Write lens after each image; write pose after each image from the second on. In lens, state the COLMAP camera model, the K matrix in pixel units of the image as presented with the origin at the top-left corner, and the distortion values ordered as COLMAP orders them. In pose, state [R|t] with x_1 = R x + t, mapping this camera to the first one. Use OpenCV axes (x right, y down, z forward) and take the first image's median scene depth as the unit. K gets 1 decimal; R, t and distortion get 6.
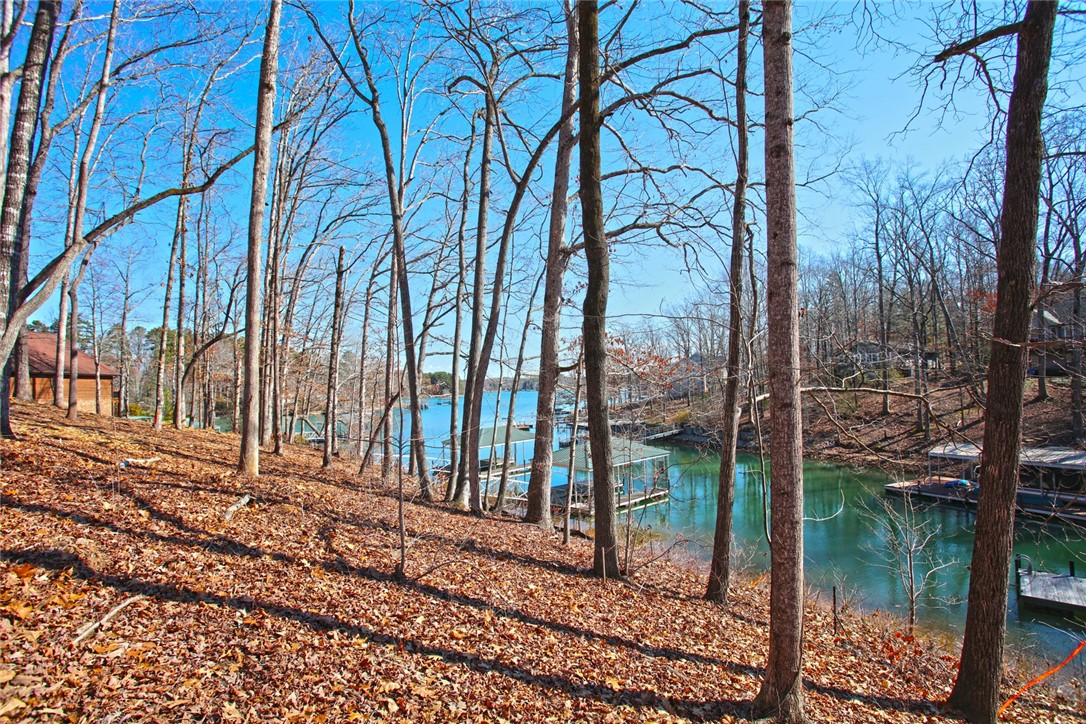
lens RADIAL K [[508.5, 0, 546.2], [0, 508.5, 361.5], [0, 0, 1]] dist [-0.015868, 0.004268]
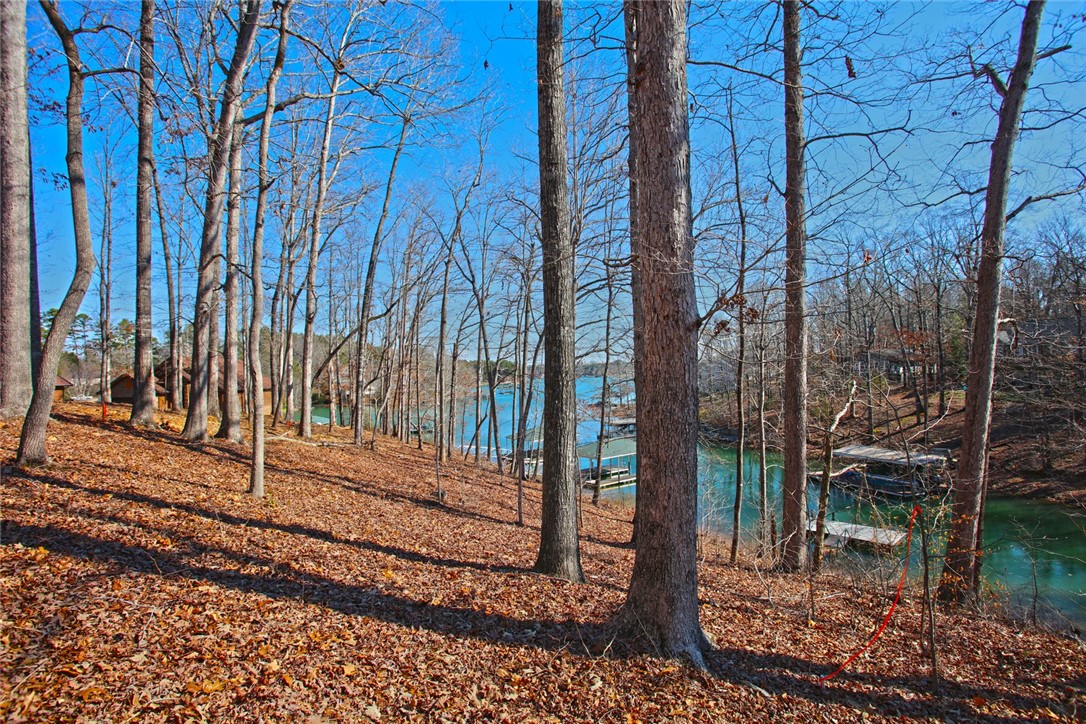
lens RADIAL K [[508.5, 0, 544.7], [0, 508.5, 365.0], [0, 0, 1]] dist [-0.015868, 0.004268]
pose [[0.993222, -0.002372, -0.116210, 0.145610], [0.007030, 0.999187, 0.039690, -0.198836], [0.116021, -0.040238, 0.992431, -0.802819]]
